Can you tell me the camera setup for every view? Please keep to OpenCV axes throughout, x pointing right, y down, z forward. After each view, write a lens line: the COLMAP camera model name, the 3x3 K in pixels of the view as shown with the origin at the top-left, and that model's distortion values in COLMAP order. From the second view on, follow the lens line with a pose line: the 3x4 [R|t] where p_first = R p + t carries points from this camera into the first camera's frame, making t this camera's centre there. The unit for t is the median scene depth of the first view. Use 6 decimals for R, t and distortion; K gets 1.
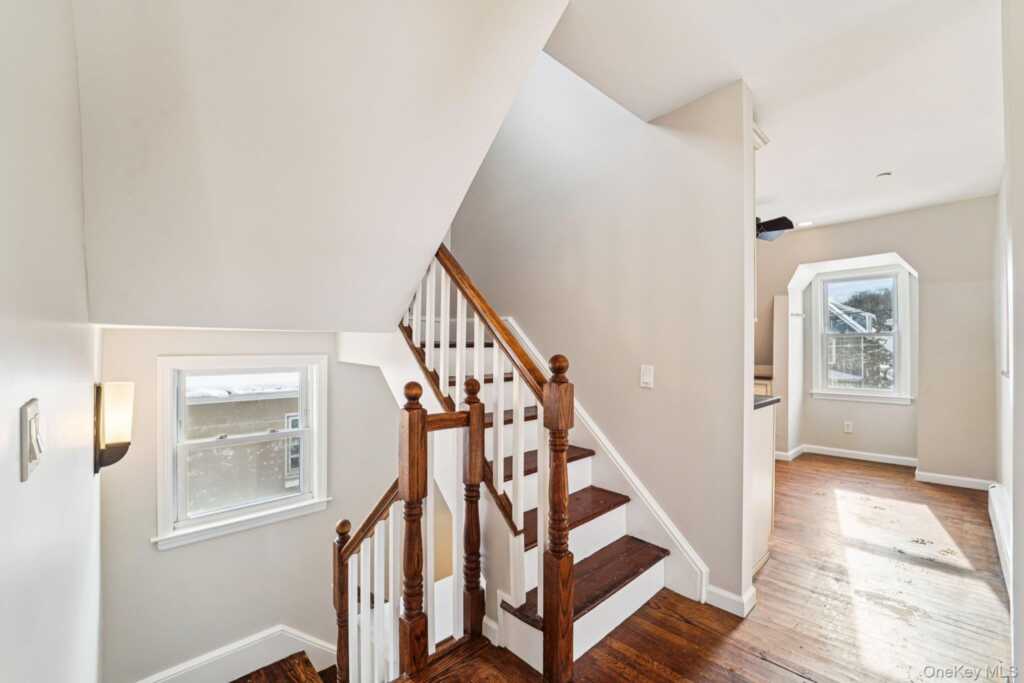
lens RADIAL K [[422.5, 0, 511.5], [0, 422.5, 343.6], [0, 0, 1]] dist [-0.022848, -0.000039]
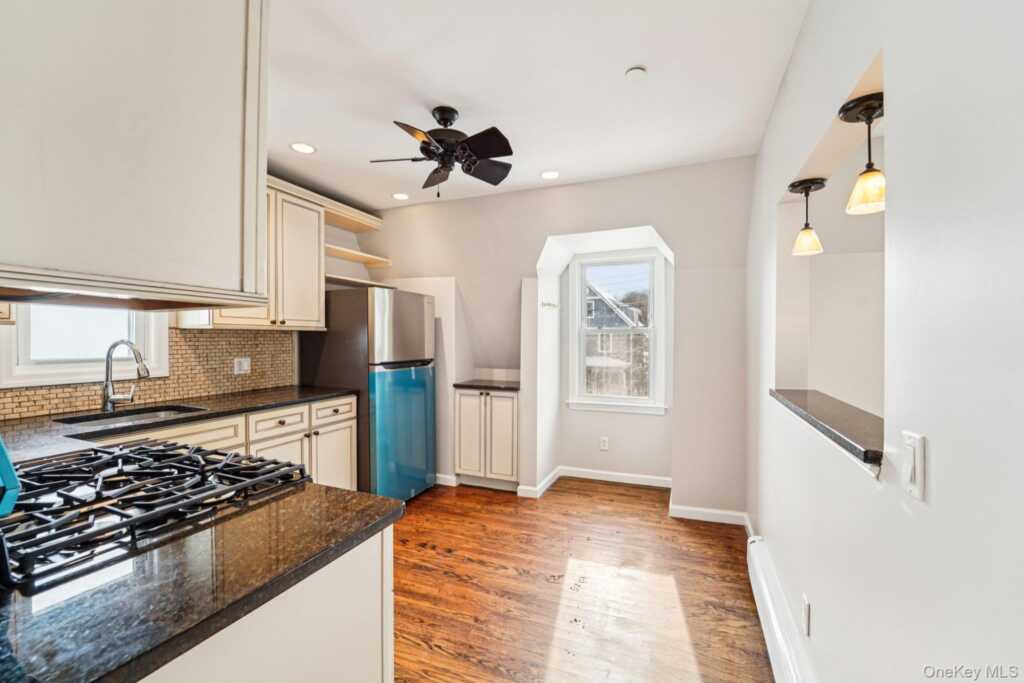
lens RADIAL K [[413.7, 0, 512.0], [0, 413.7, 341.5], [0, 0, 1]] dist [-0.031019, 0.000039]
pose [[0.915249, -0.005603, 0.402850, 0.312783], [-0.003477, 0.999756, 0.021804, -0.018327], [-0.402874, -0.021357, 0.915006, 0.329456]]
